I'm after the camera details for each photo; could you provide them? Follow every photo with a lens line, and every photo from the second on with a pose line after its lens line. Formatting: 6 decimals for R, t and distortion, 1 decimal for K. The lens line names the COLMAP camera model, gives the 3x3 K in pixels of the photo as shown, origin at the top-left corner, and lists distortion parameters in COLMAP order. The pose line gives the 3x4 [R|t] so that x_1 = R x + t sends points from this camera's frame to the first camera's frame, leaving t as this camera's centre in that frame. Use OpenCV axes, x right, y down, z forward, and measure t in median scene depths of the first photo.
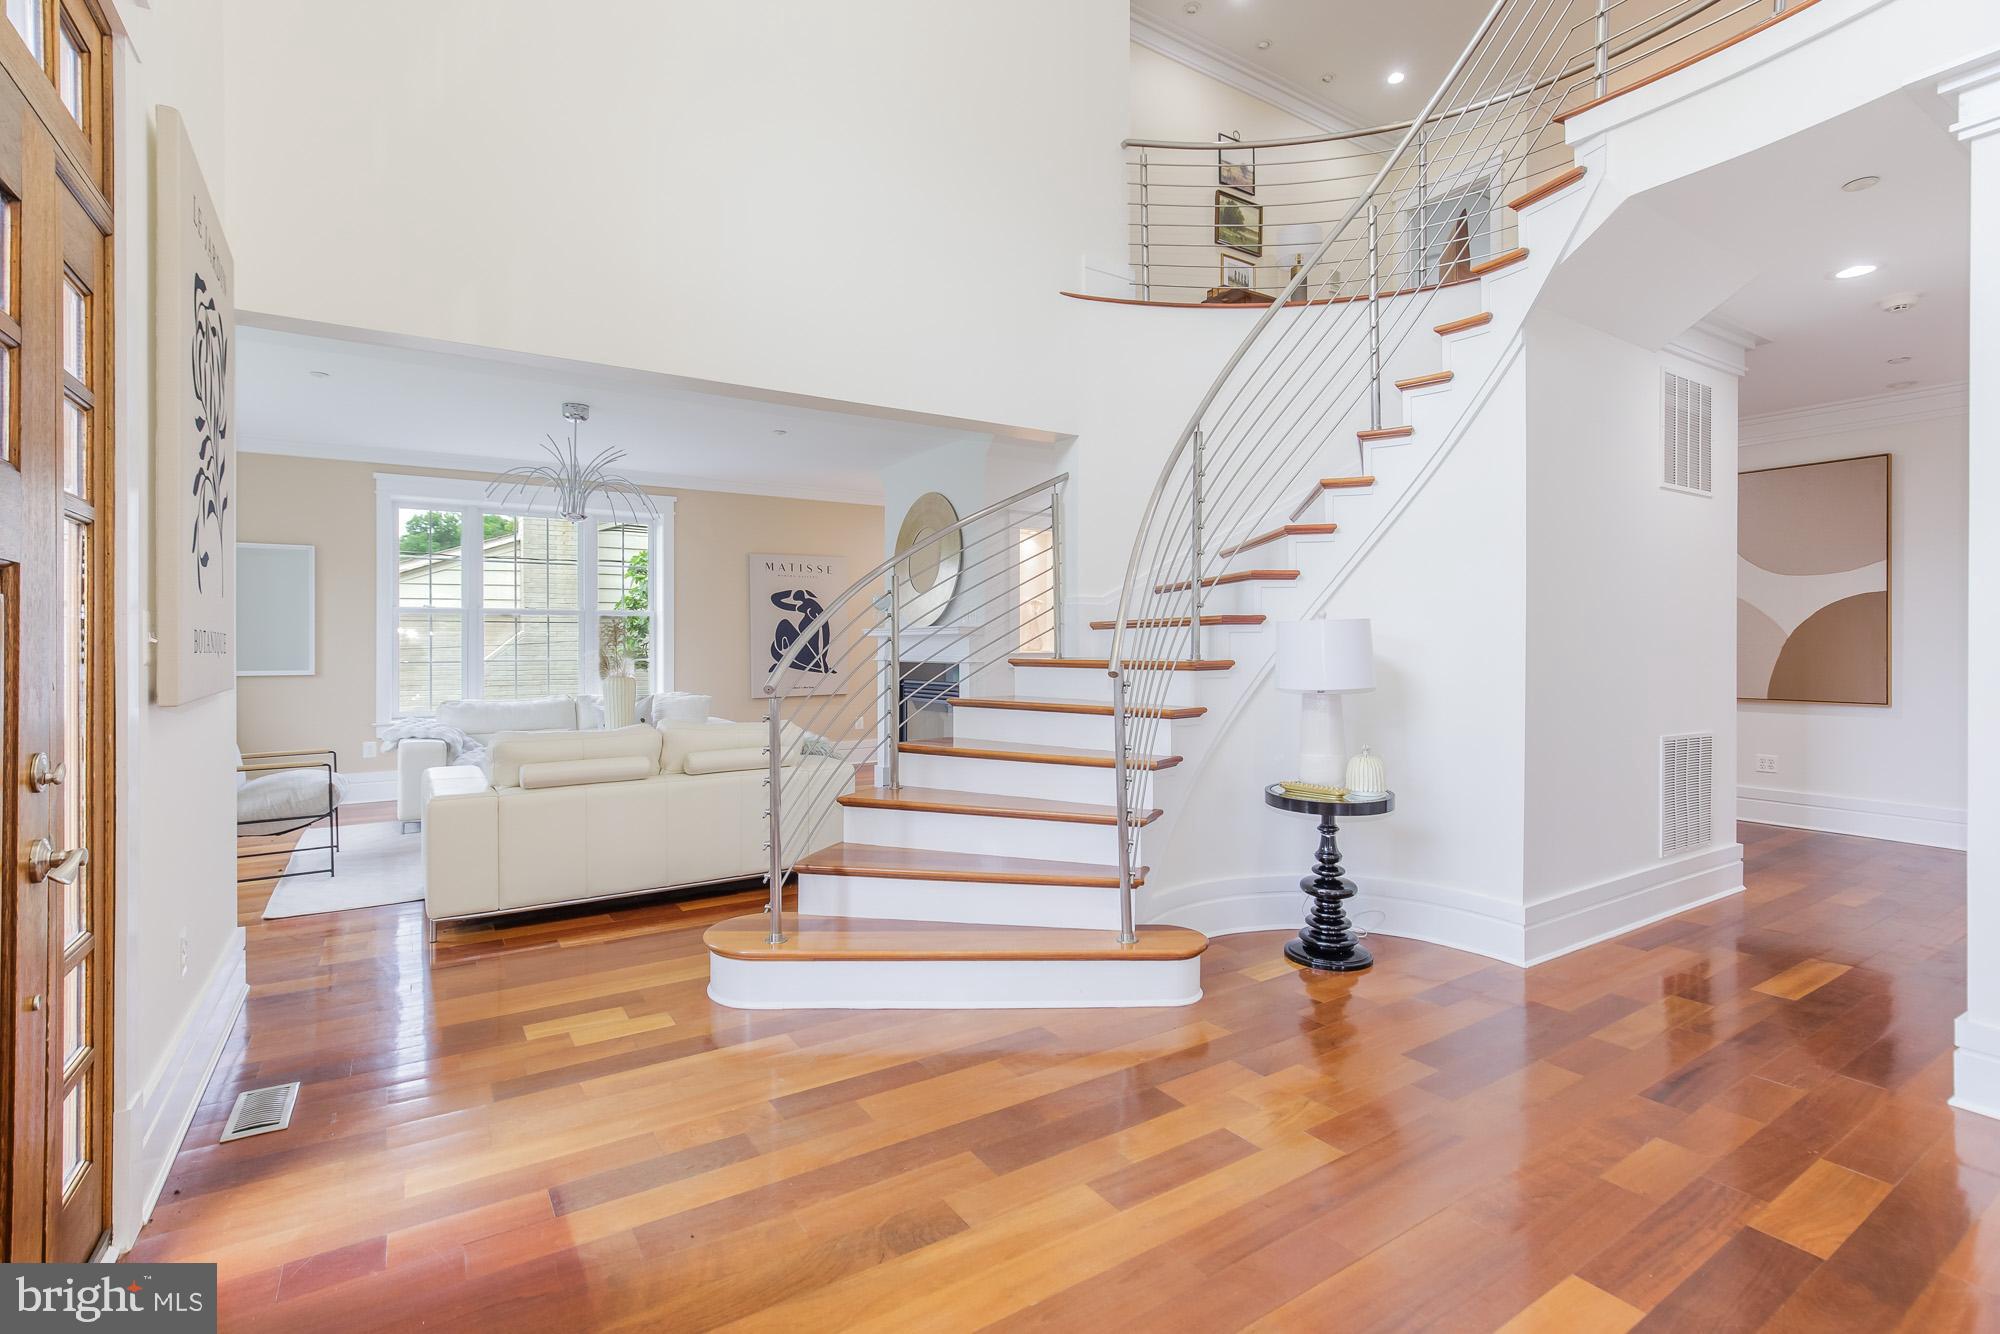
lens RADIAL K [[892.1, 0, 932.2], [0, 892.1, 642.8], [0, 0, 1]] dist [0.000183, 0.000031]
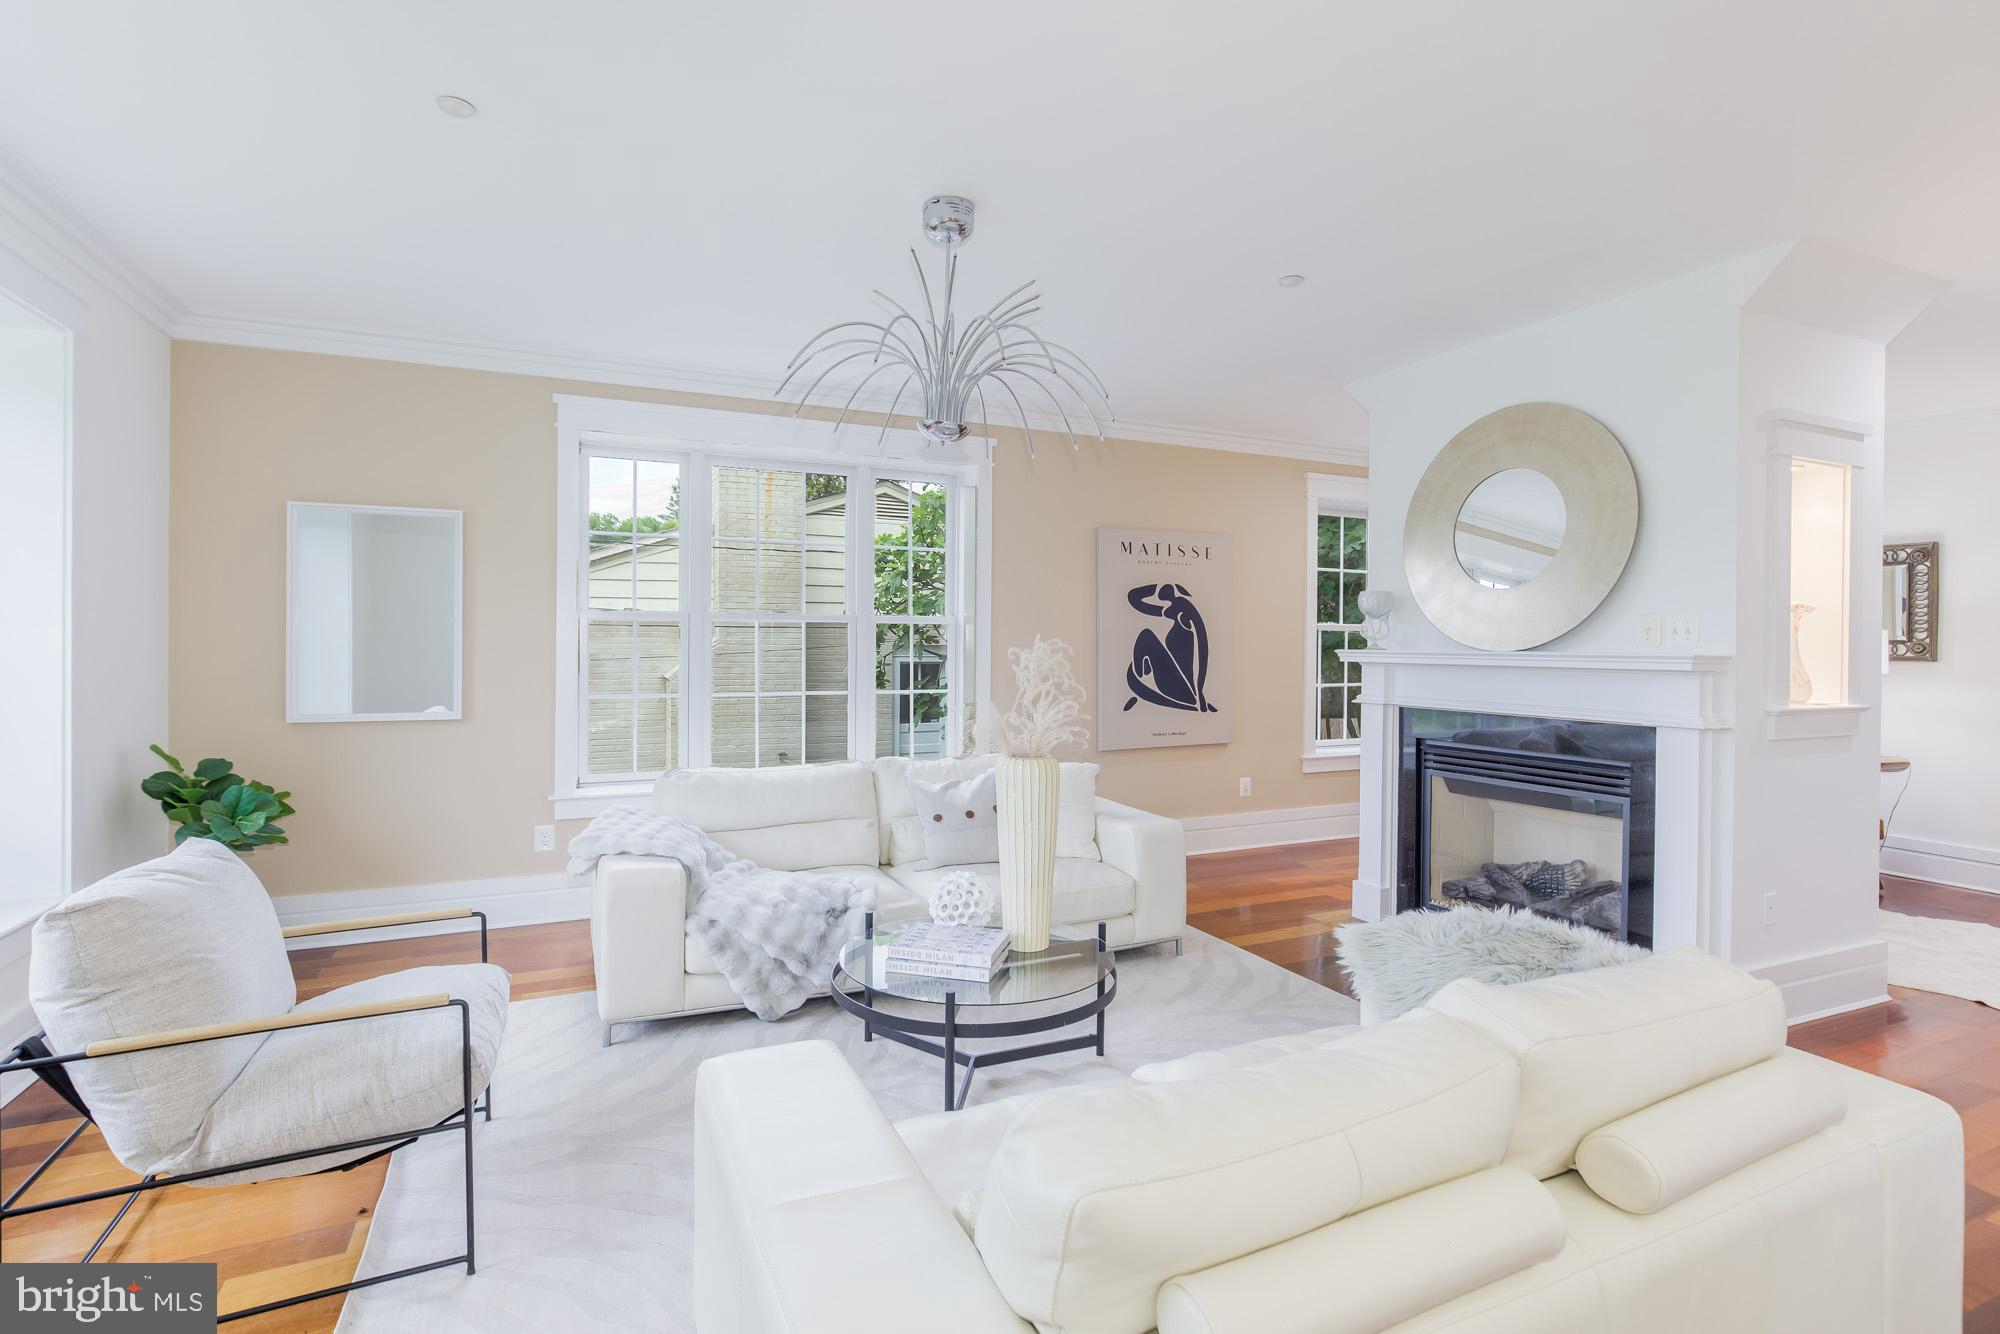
lens RADIAL K [[937.9, 0, 1003.4], [0, 937.9, 643.1], [0, 0, 1]] dist [-0.000743, 0.000191]
pose [[0.994871, 0.004708, -0.101046, -0.201011], [-0.004968, 0.999985, -0.002322, -0.014070], [0.101033, 0.002812, 0.994879, 0.309967]]
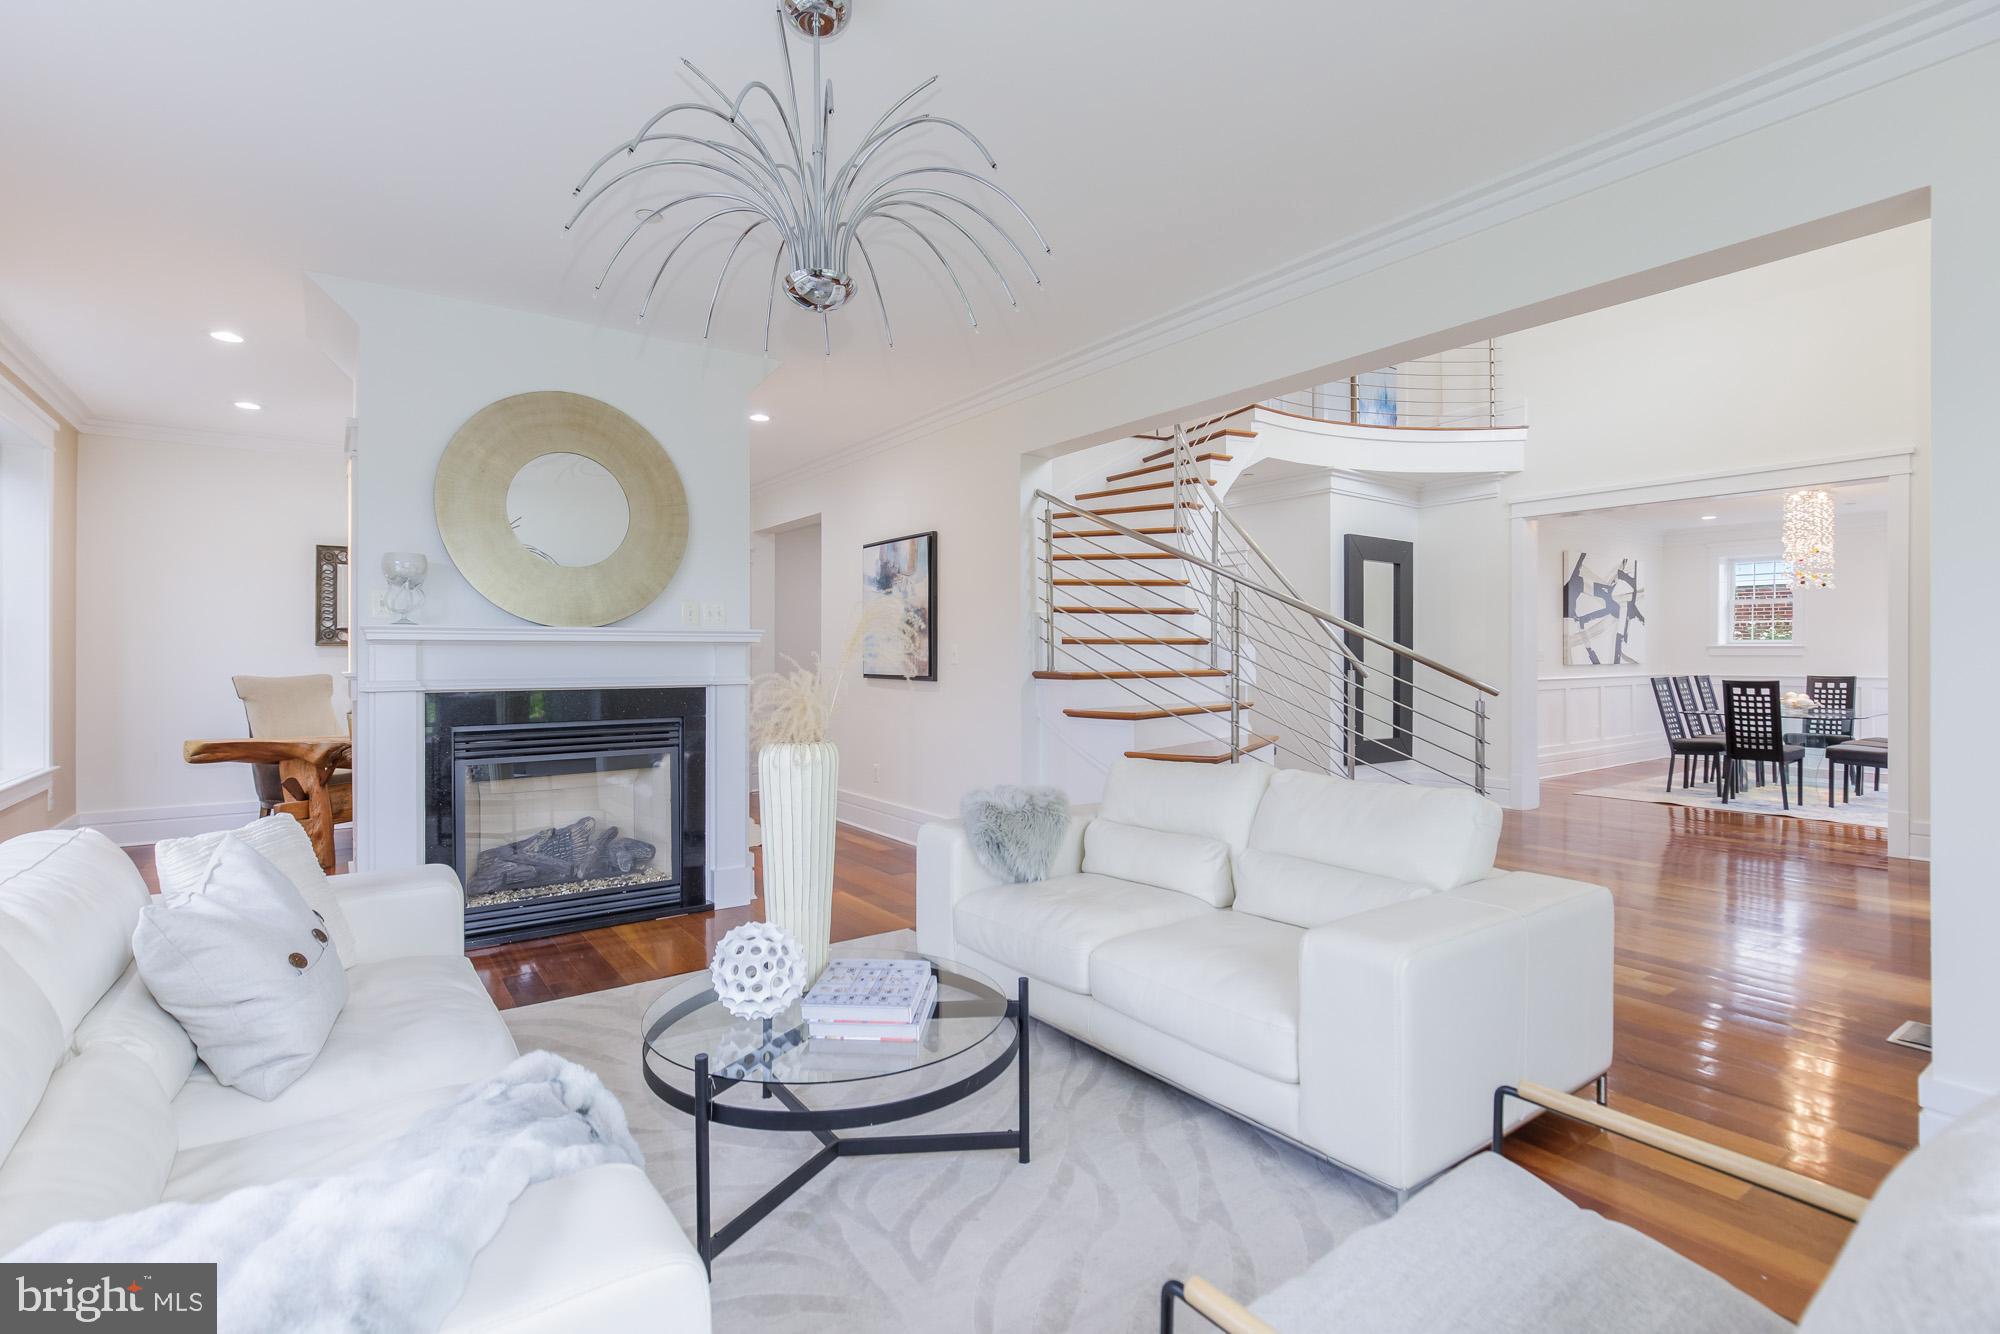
lens RADIAL K [[937.9, 0, 1003.4], [0, 937.9, 643.1], [0, 0, 1]] dist [-0.000743, 0.000191]
pose [[-0.093463, 0.008971, 0.995582, -0.513077], [0.004106, 0.999954, -0.008625, 0.000950], [-0.995614, 0.003282, -0.093496, 0.631278]]
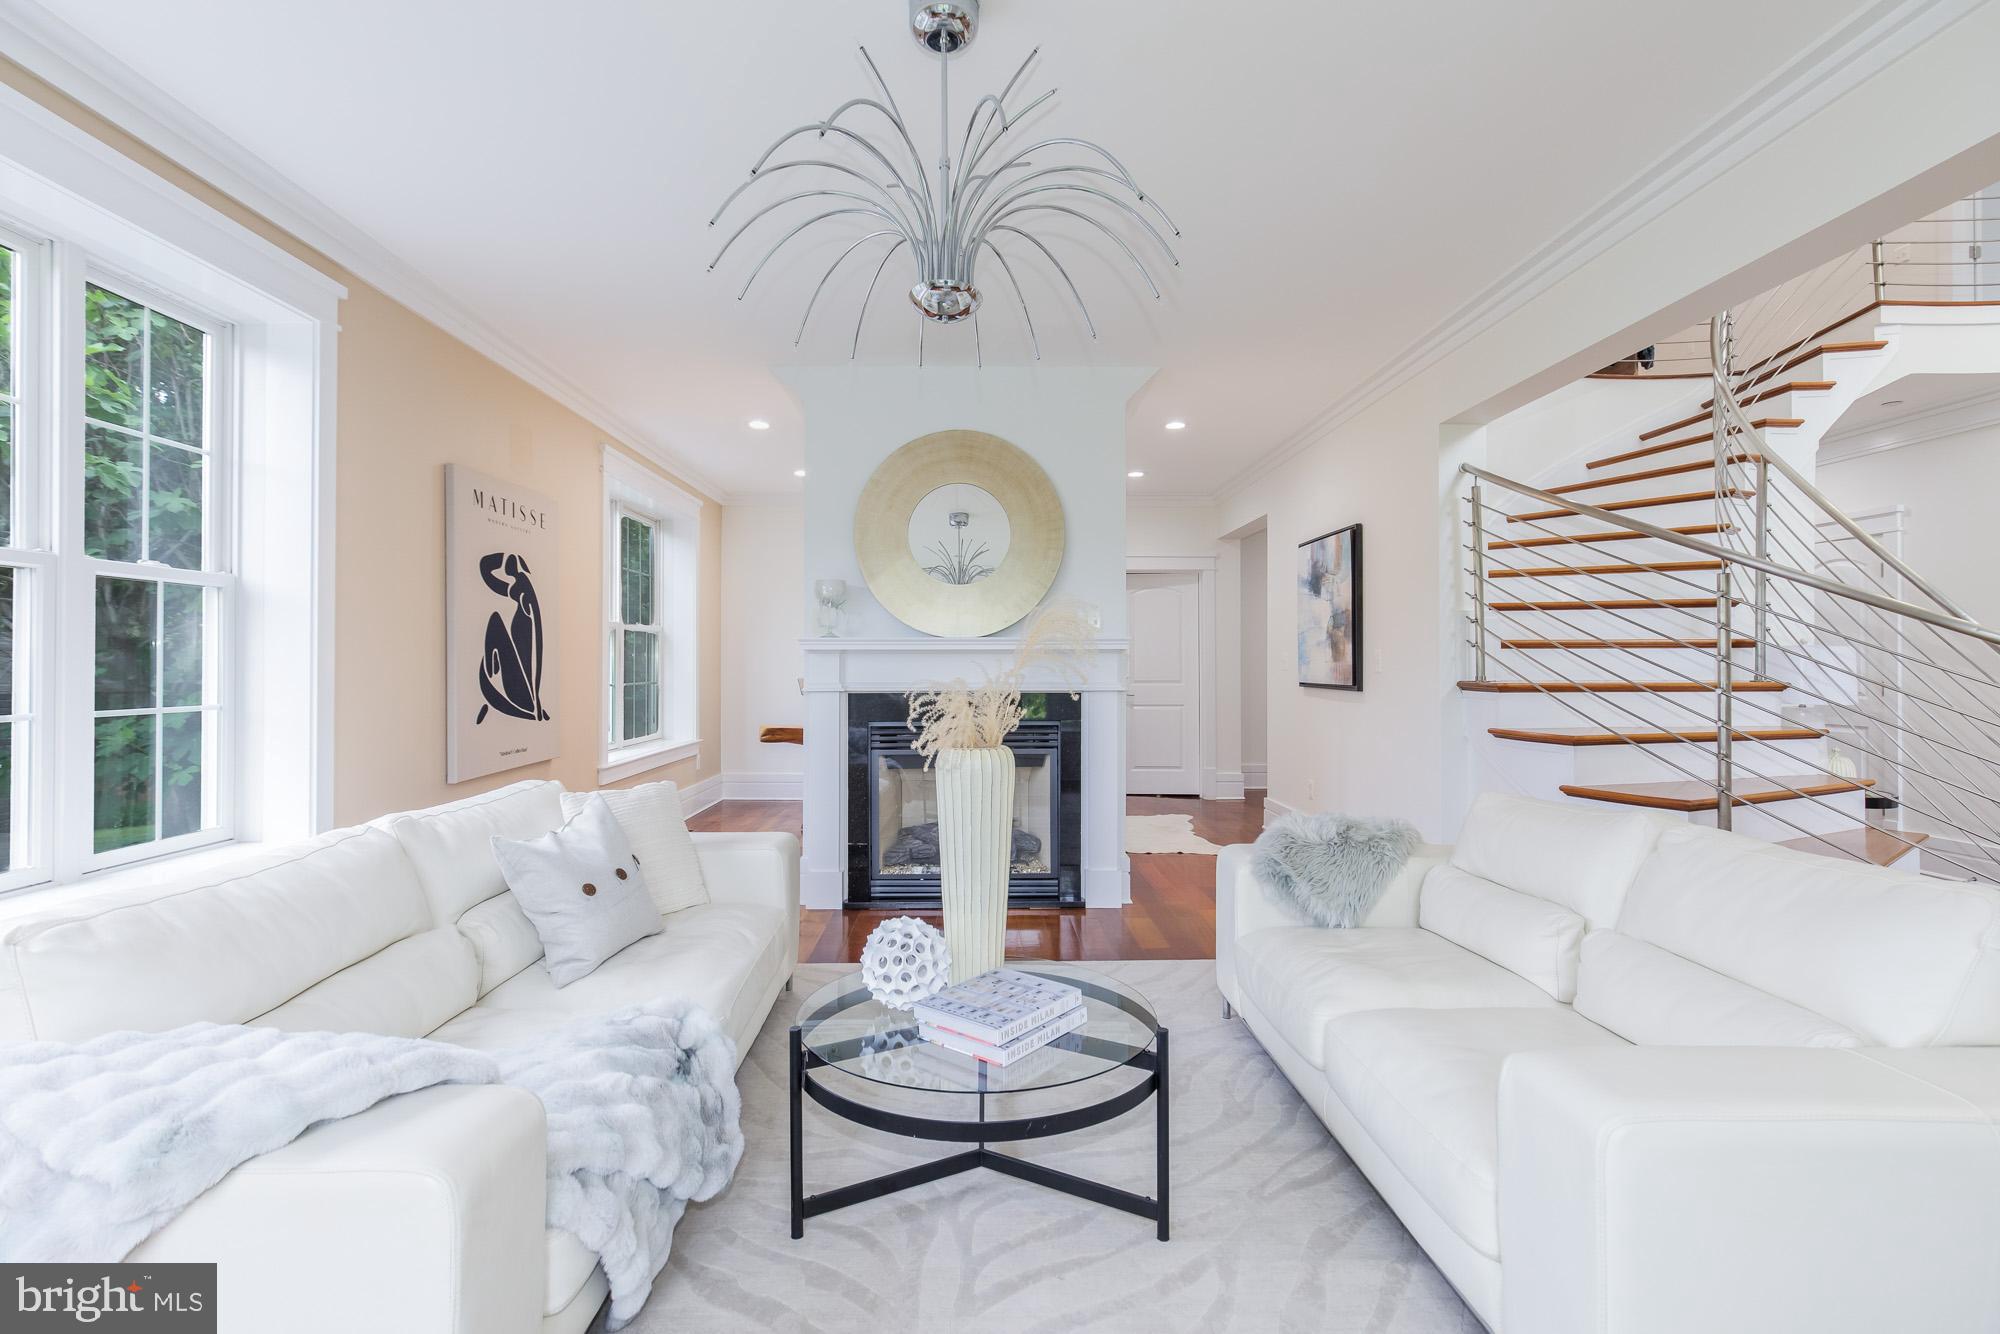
lens RADIAL K [[929.9, 0, 990.4], [0, 929.9, 648.6], [0, 0, 1]] dist [-0.001367, -0.000302]
pose [[0.495040, 0.008994, 0.868824, -0.471003], [0.005662, 0.999892, -0.013577, 0.001659], [-0.868852, 0.011640, 0.494936, 0.521209]]
